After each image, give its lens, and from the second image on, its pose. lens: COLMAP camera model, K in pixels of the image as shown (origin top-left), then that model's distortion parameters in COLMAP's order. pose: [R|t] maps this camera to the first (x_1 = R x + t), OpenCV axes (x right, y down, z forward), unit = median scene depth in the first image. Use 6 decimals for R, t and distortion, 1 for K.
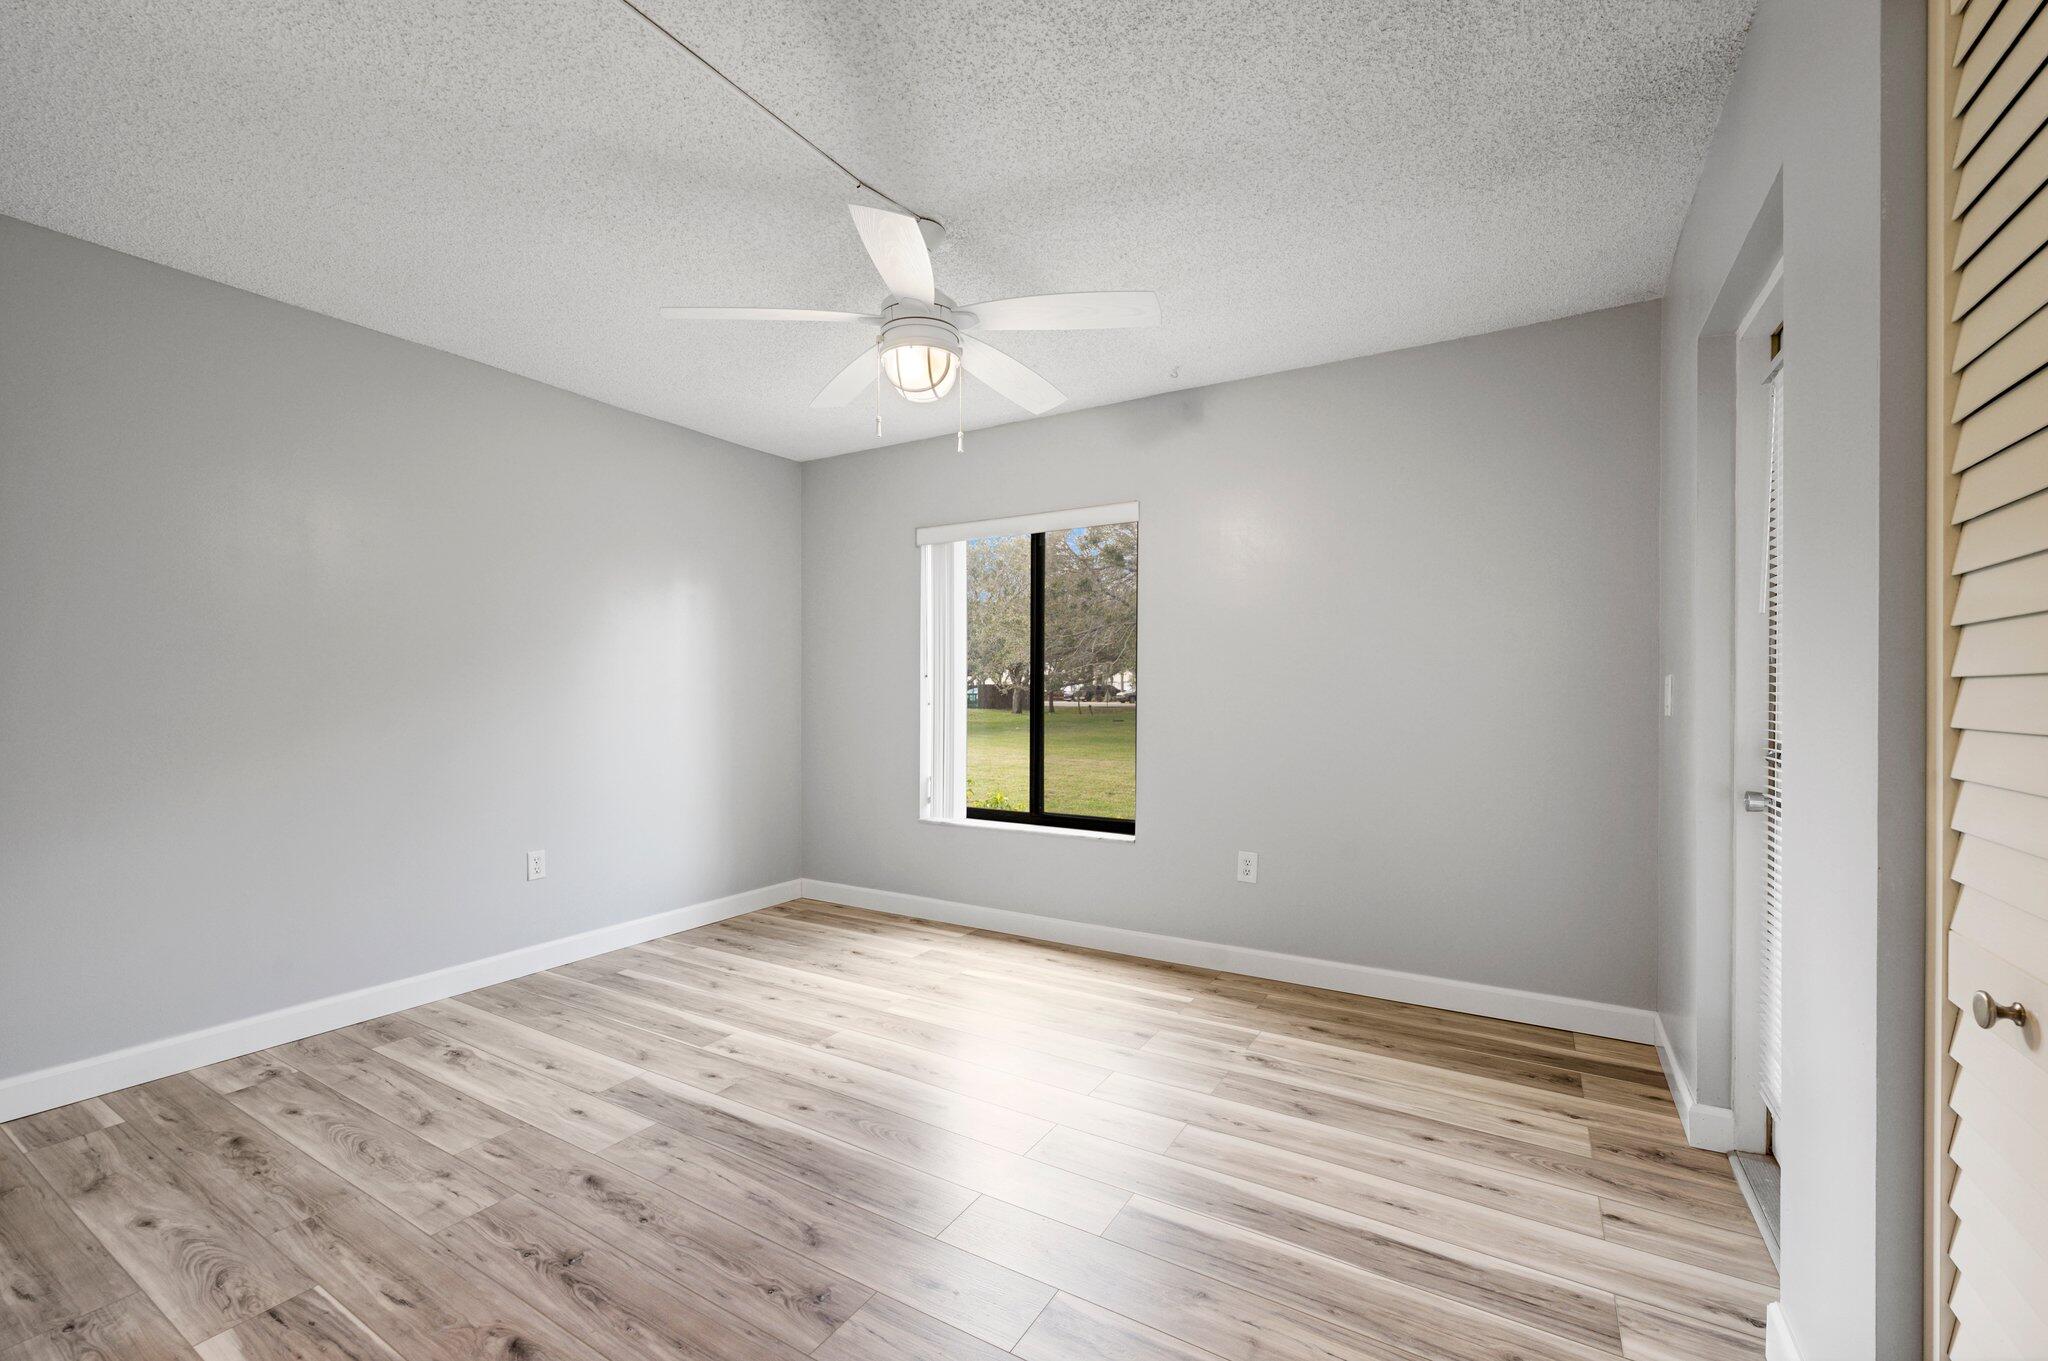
lens RADIAL K [[827.6, 0, 1043.7], [0, 827.6, 690.0], [0, 0, 1]] dist [-0.000710, -0.000155]
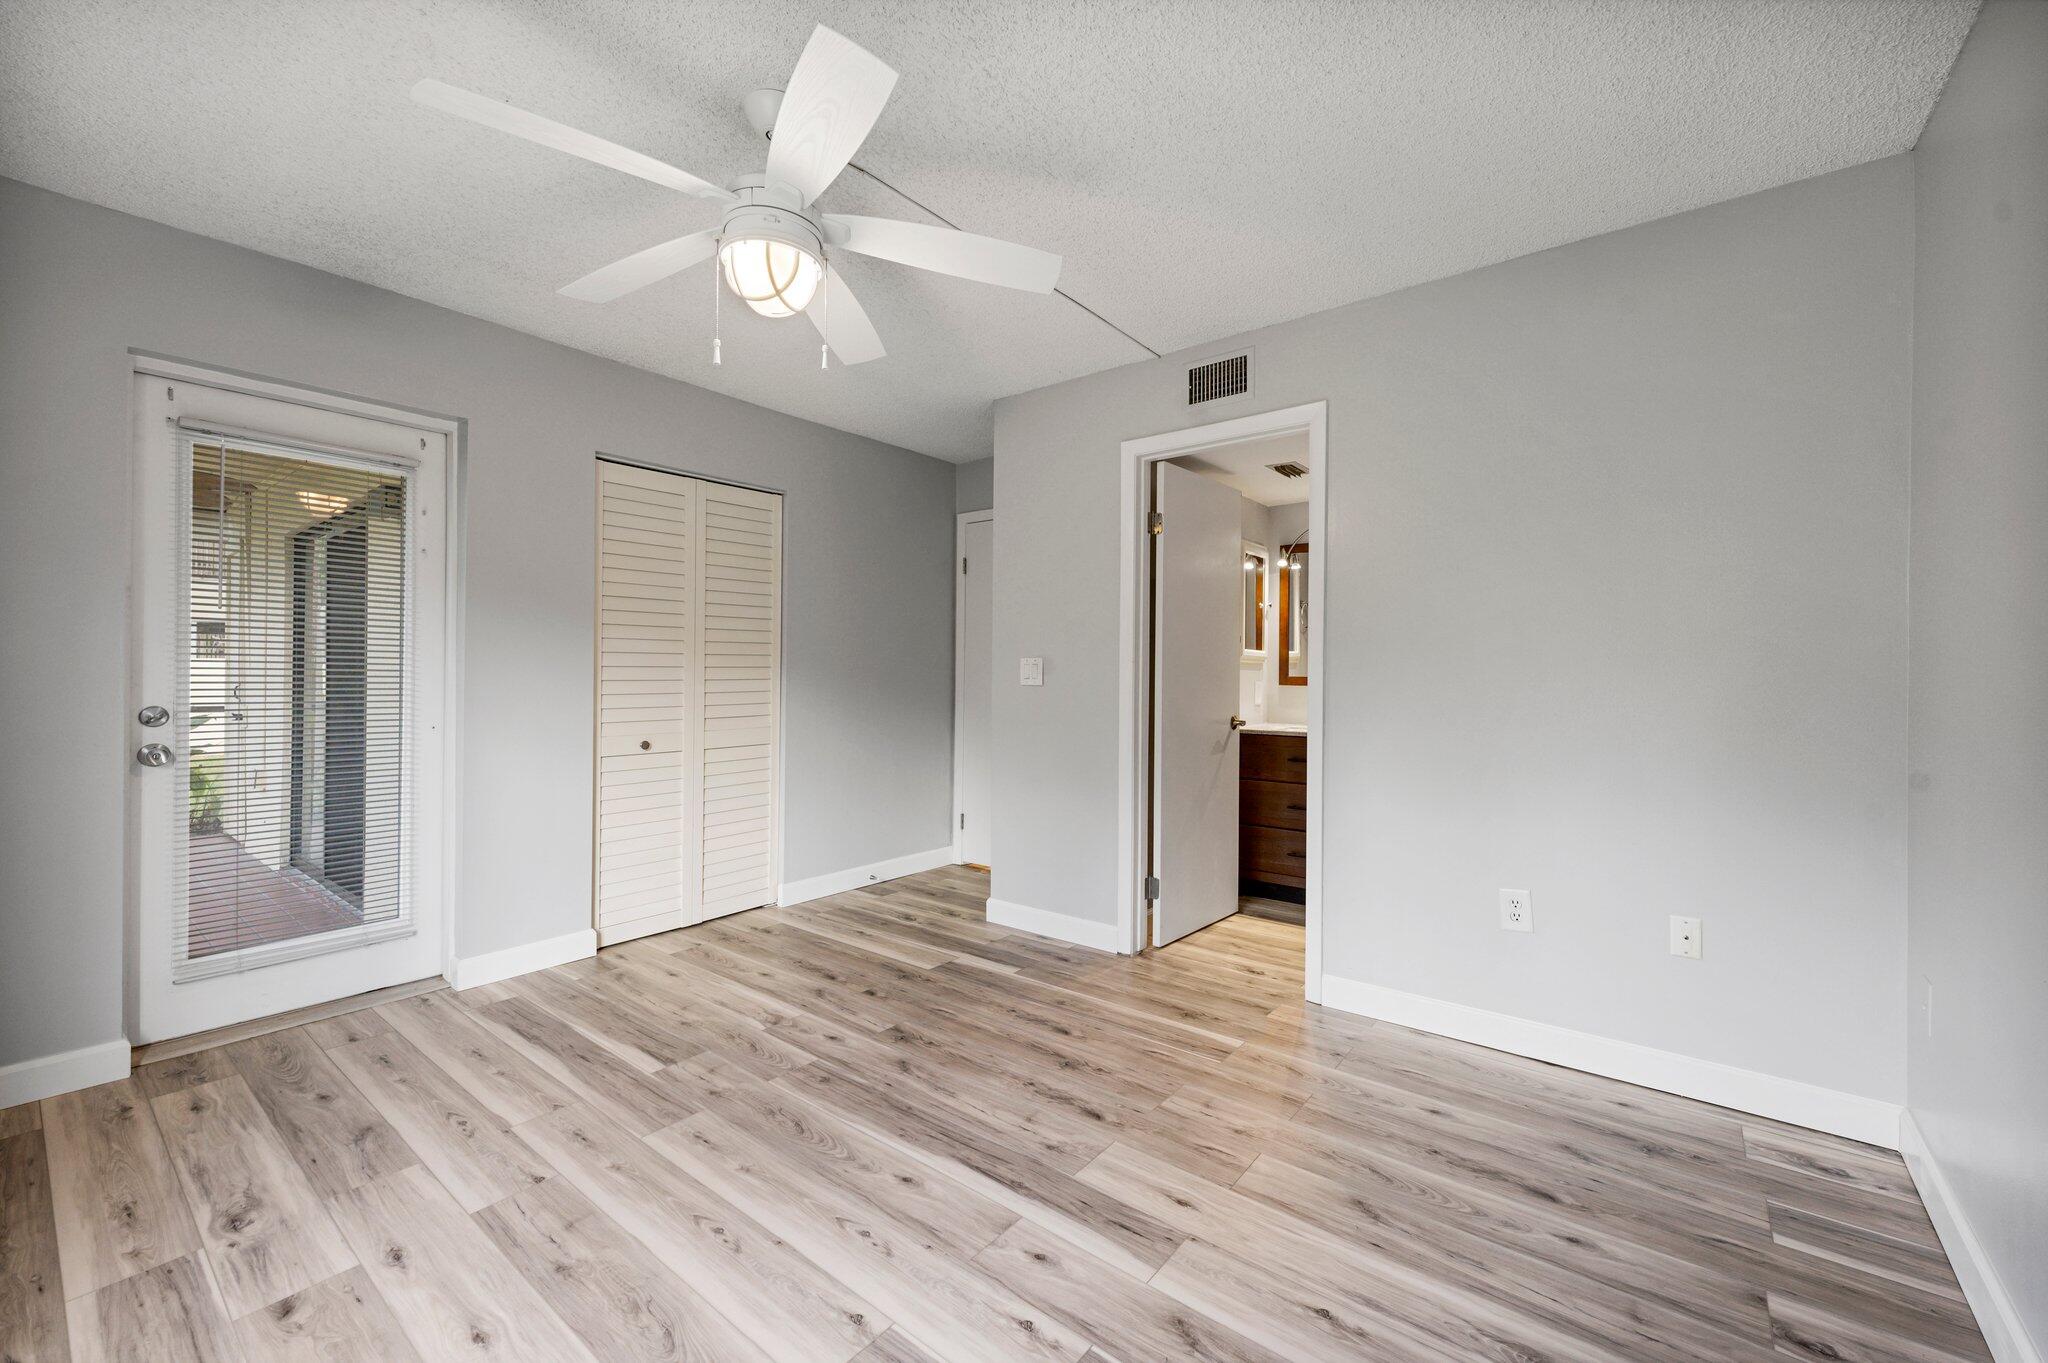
lens RADIAL K [[838.6, 0, 1045.7], [0, 838.6, 644.7], [0, 0, 1]] dist [0.000891, -0.000002]
pose [[-0.990917, -0.001395, 0.134465, -0.606998], [-0.006575, 0.999253, -0.038081, 0.009822], [-0.134311, -0.038619, -0.990186, 2.059817]]
